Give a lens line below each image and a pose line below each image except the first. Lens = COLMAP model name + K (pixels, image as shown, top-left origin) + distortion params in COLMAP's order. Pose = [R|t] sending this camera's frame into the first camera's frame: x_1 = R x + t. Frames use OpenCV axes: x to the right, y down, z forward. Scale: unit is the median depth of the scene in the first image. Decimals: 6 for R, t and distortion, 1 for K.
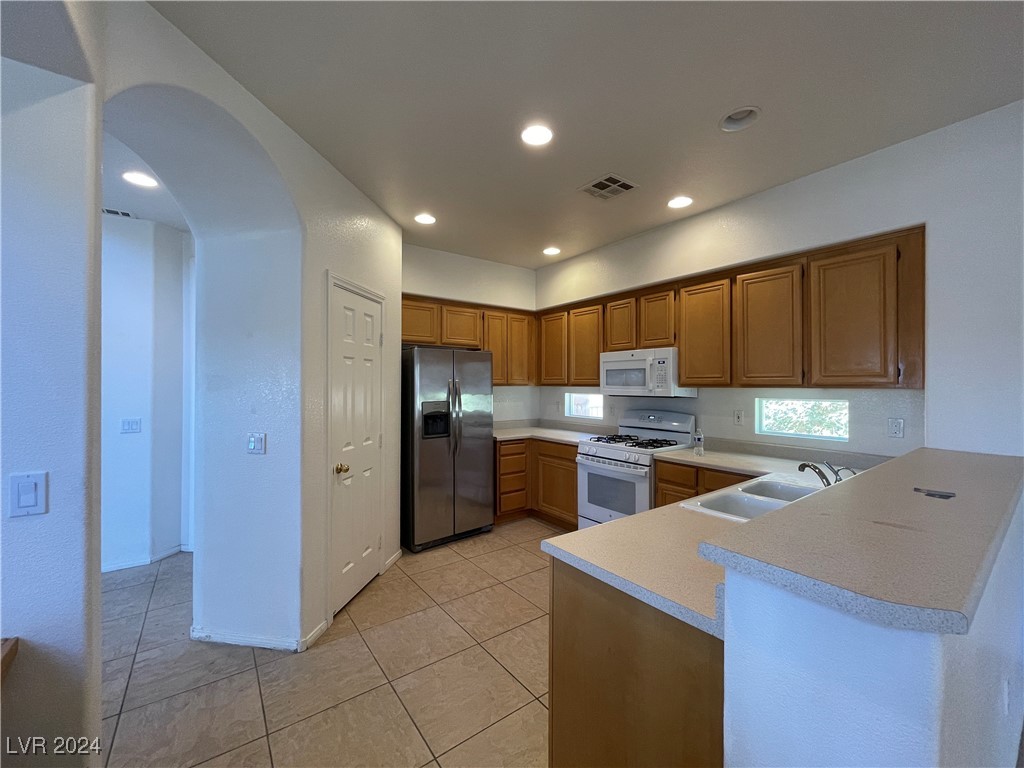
lens RADIAL K [[411.1, 0, 513.7], [0, 411.1, 382.6], [0, 0, 1]] dist [0.001192, 0.000251]
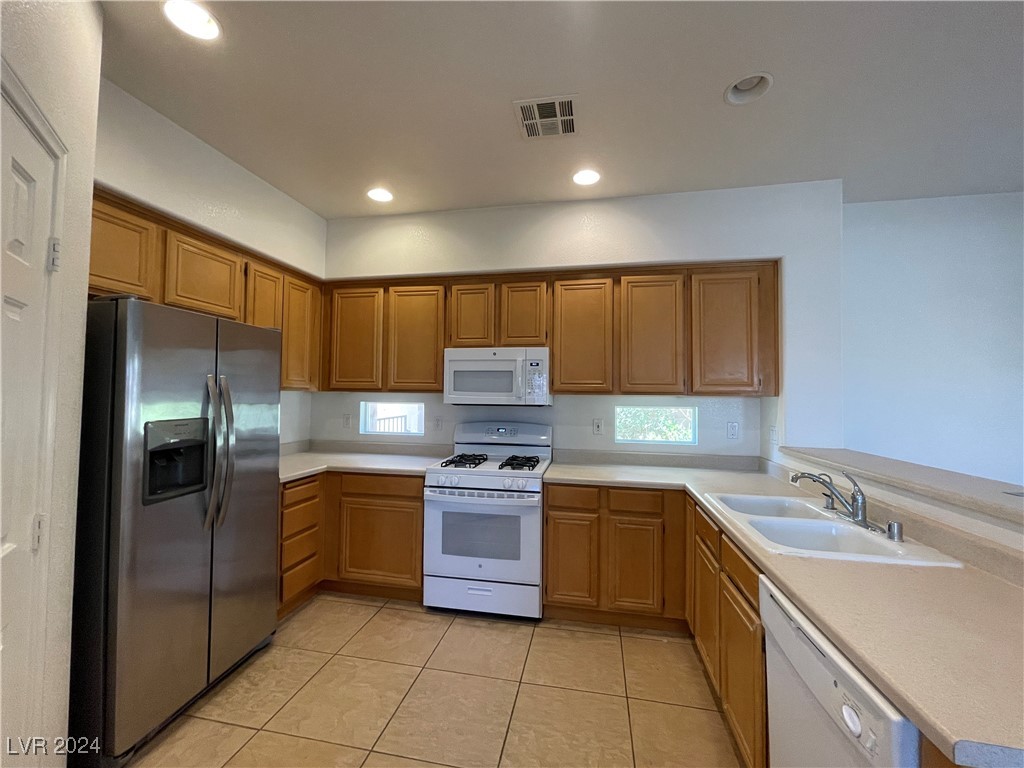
lens RADIAL K [[414.2, 0, 515.2], [0, 414.2, 383.3], [0, 0, 1]] dist [0.000733, 0.000409]
pose [[0.739388, 0.027661, 0.672711, -0.219029], [-0.013973, 0.999571, -0.025744, 0.010650], [-0.673135, 0.009635, 0.739457, 0.374489]]
